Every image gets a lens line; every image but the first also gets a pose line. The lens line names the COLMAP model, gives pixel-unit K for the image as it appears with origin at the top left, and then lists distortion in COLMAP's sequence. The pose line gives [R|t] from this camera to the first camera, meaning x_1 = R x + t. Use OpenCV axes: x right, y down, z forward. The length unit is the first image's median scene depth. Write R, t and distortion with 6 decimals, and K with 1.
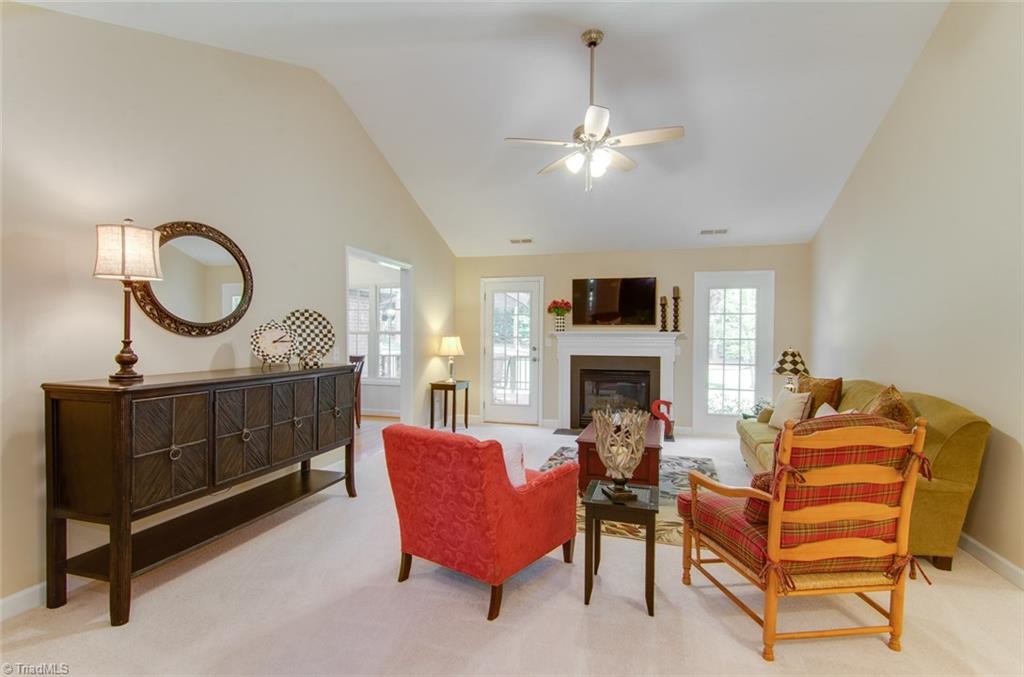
lens RADIAL K [[470.8, 0, 504.6], [0, 470.8, 327.9], [0, 0, 1]] dist [0.003378, -0.008309]
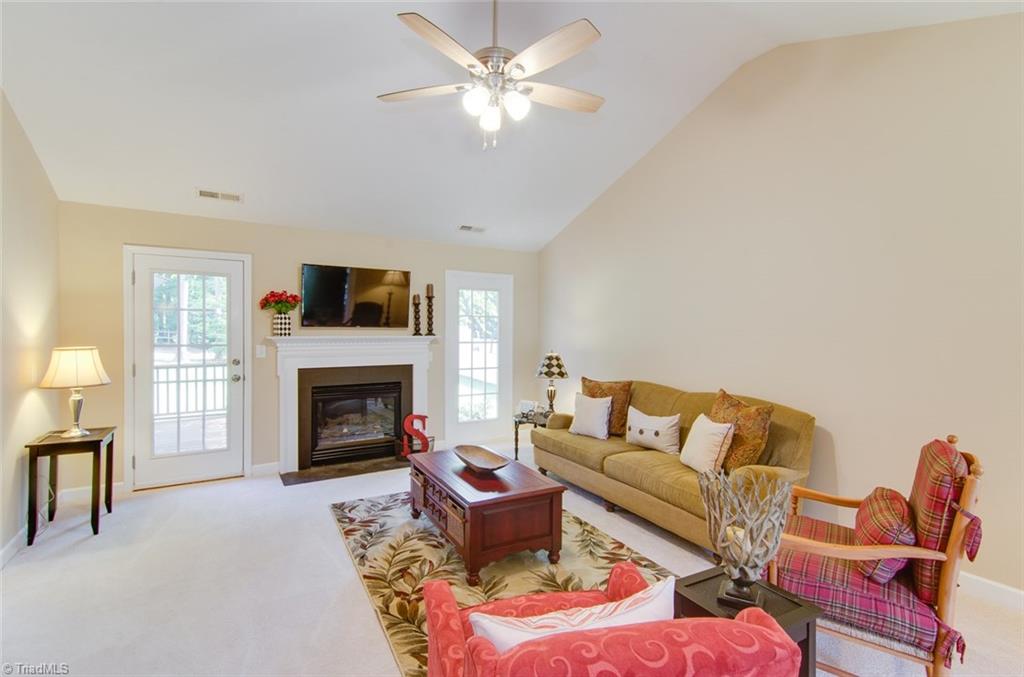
lens RADIAL K [[470.8, 0, 504.6], [0, 470.8, 327.9], [0, 0, 1]] dist [0.003378, -0.008309]
pose [[0.658259, -0.005150, 0.752774, -0.206679], [-0.013230, 0.999743, 0.018409, -0.023775], [-0.752675, -0.022078, 0.658022, 0.310577]]
